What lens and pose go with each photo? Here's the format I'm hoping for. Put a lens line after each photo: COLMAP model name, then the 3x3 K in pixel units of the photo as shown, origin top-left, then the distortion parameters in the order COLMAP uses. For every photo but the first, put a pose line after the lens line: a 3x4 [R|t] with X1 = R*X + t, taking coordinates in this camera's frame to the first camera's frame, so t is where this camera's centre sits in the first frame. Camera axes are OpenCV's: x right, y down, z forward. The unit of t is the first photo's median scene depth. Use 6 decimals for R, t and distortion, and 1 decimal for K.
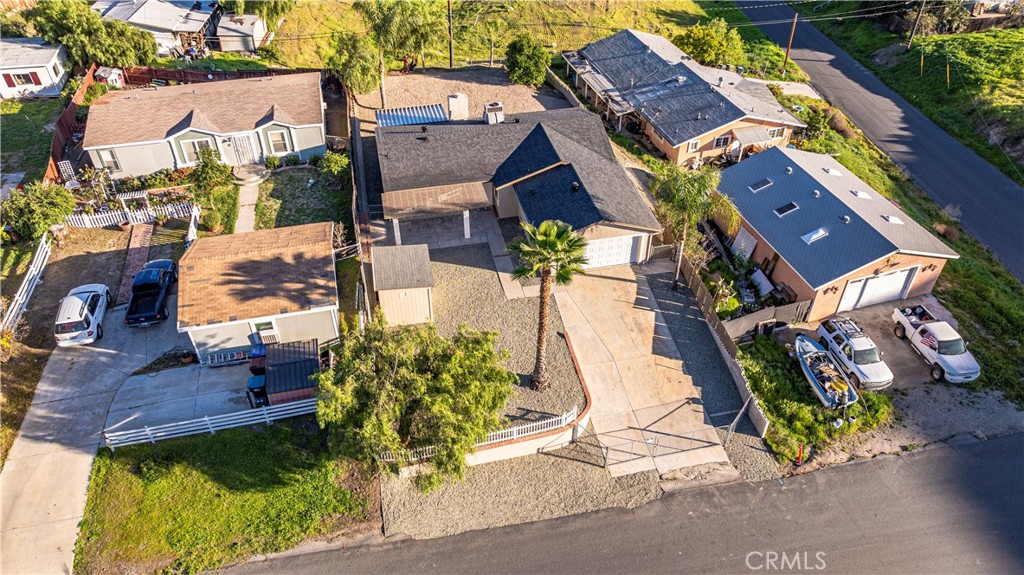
lens RADIAL K [[725.9, 0, 517.3], [0, 725.9, 290.5], [0, 0, 1]] dist [-0.026164, 0.048770]
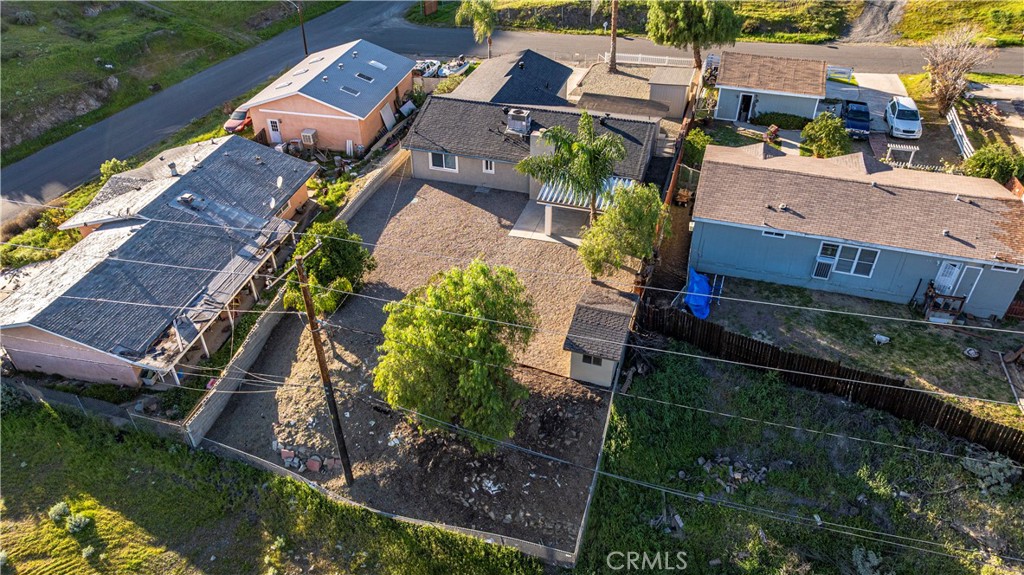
lens RADIAL K [[725.9, 0, 512.1], [0, 725.9, 288.2], [0, 0, 1]] dist [-0.026164, 0.048770]
pose [[-0.868441, -0.294028, 0.399198, -0.538903], [0.317240, 0.289217, 0.903168, -1.208376], [-0.381011, 0.910989, -0.157891, 1.608824]]
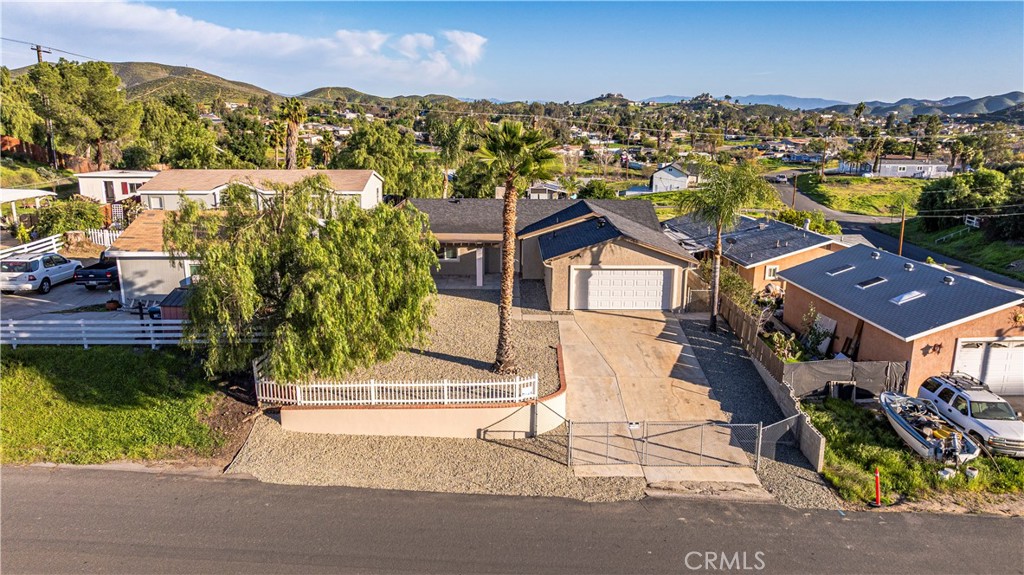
lens RADIAL K [[725.9, 0, 514.4], [0, 725.9, 288.0], [0, 0, 1]] dist [-0.026164, 0.048770]
pose [[0.977075, 0.055768, -0.205460, 0.167005], [-0.140271, 0.894622, -0.424235, 0.322725], [0.160150, 0.443329, 0.881936, 0.257055]]
